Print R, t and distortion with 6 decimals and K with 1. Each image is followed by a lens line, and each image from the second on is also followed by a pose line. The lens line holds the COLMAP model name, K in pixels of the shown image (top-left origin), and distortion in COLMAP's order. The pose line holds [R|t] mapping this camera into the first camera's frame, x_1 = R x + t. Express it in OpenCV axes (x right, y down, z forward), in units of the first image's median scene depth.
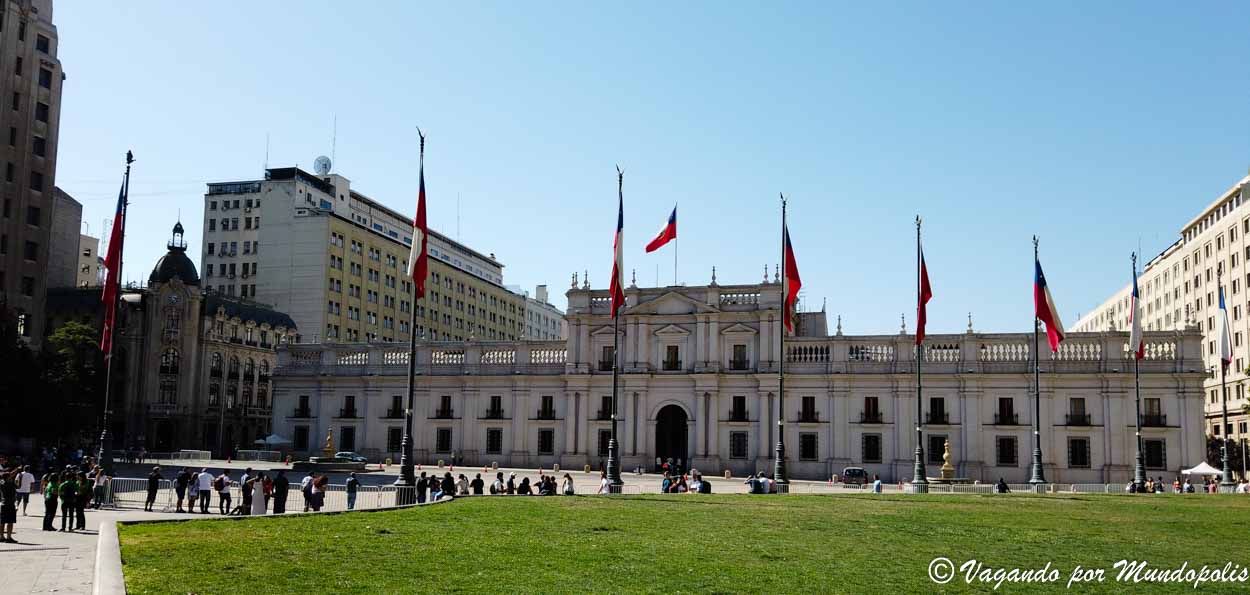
lens RADIAL K [[903.2, 0, 625.3], [0, 903.2, 353.4], [0, 0, 1]] dist [0.036006, -0.039088]
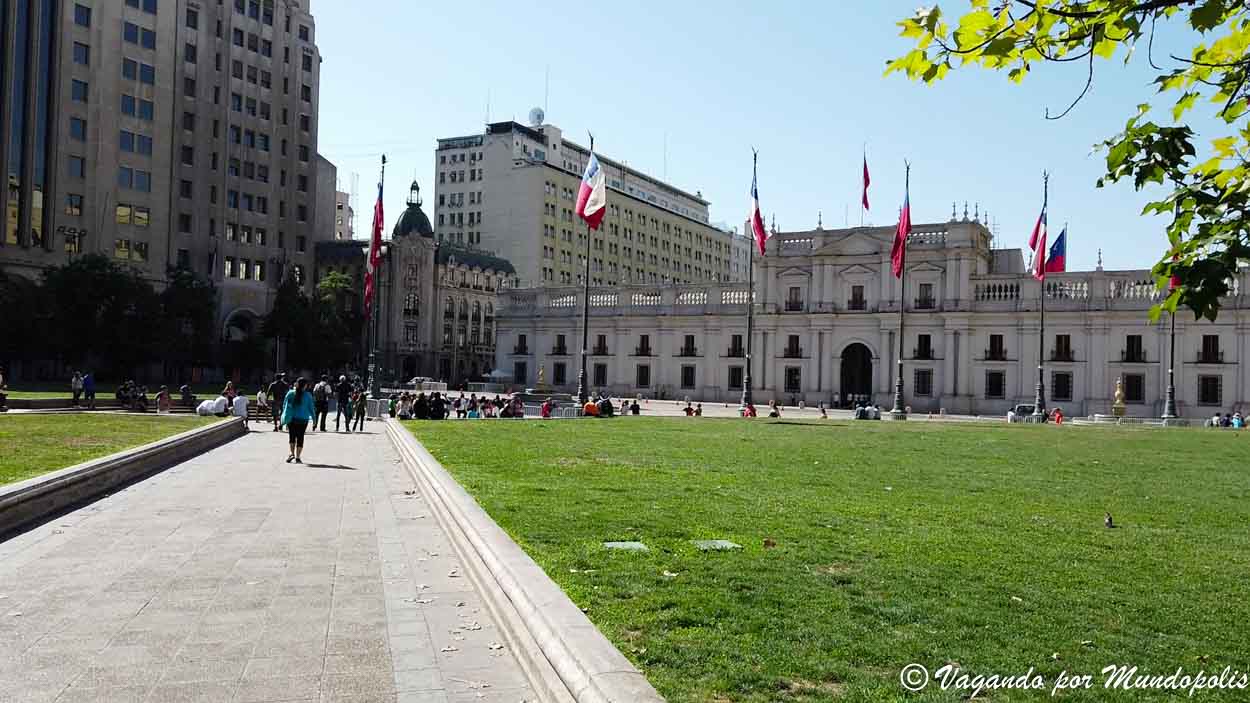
lens RADIAL K [[957.9, 0, 625.0], [0, 957.9, 351.5], [0, 0, 1]] dist [0.001062, -0.001824]
pose [[0.970698, 0.001150, -0.240299, 0.050533], [0.015310, 0.997661, 0.066618, -0.009219], [0.239813, -0.068345, 0.968410, -0.109532]]
